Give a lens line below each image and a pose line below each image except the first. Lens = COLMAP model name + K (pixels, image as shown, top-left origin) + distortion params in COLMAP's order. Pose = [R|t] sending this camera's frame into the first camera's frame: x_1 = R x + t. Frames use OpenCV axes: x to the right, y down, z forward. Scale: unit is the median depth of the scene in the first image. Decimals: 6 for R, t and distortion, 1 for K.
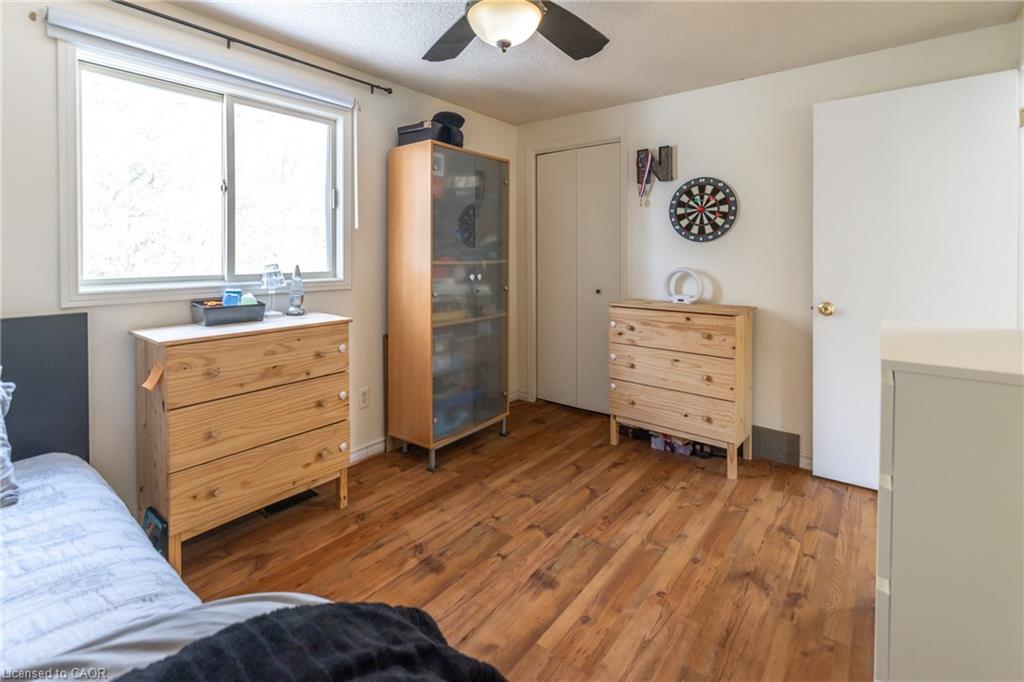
lens RADIAL K [[449.9, 0, 509.4], [0, 449.9, 267.5], [0, 0, 1]] dist [0.000082, 0.000081]
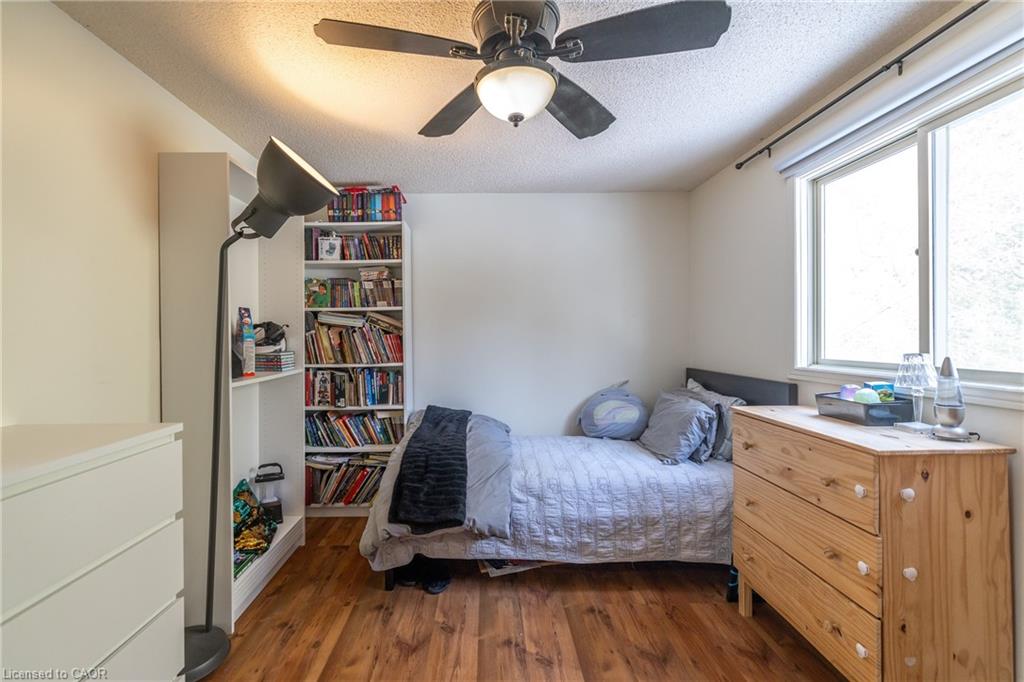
lens RADIAL K [[443.6, 0, 506.6], [0, 443.6, 338.0], [0, 0, 1]] dist [0.000149, 0.000284]
pose [[-0.762000, 0.007250, -0.647536, 0.432614], [-0.013812, 0.999528, 0.027444, -0.046086], [0.647430, 0.029856, -0.761540, 1.256977]]
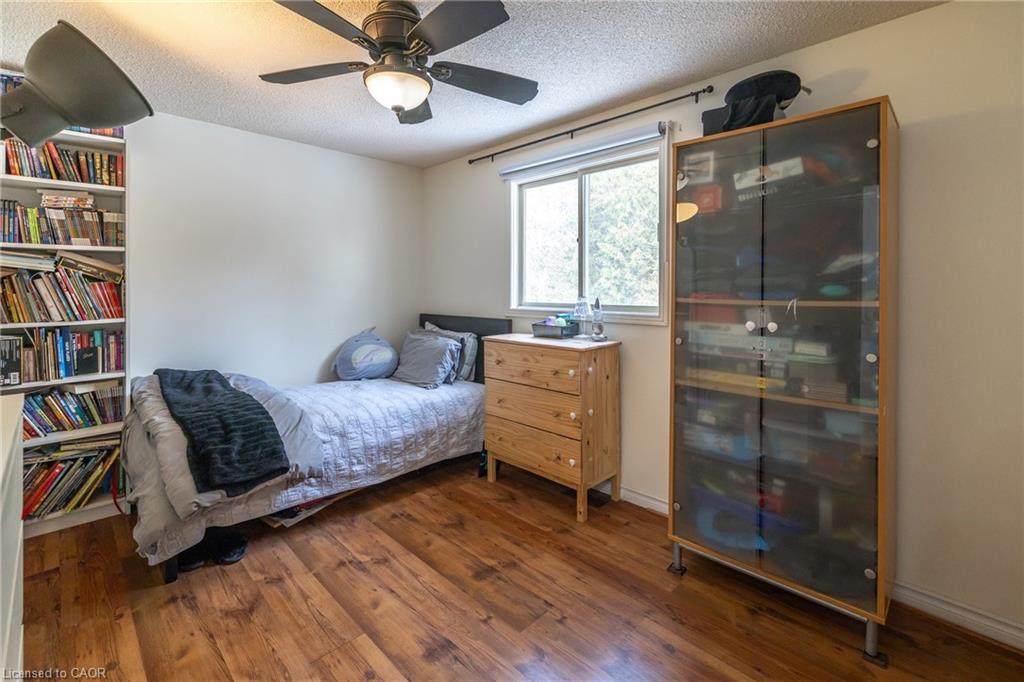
lens RADIAL K [[451.8, 0, 512.1], [0, 451.8, 288.8], [0, 0, 1]] dist [0.001382, 0.000269]
pose [[-0.086399, 0.001089, -0.996260, 0.830946], [-0.030680, 0.999522, 0.003753, -0.031973], [0.995788, 0.030890, -0.086324, 1.033668]]
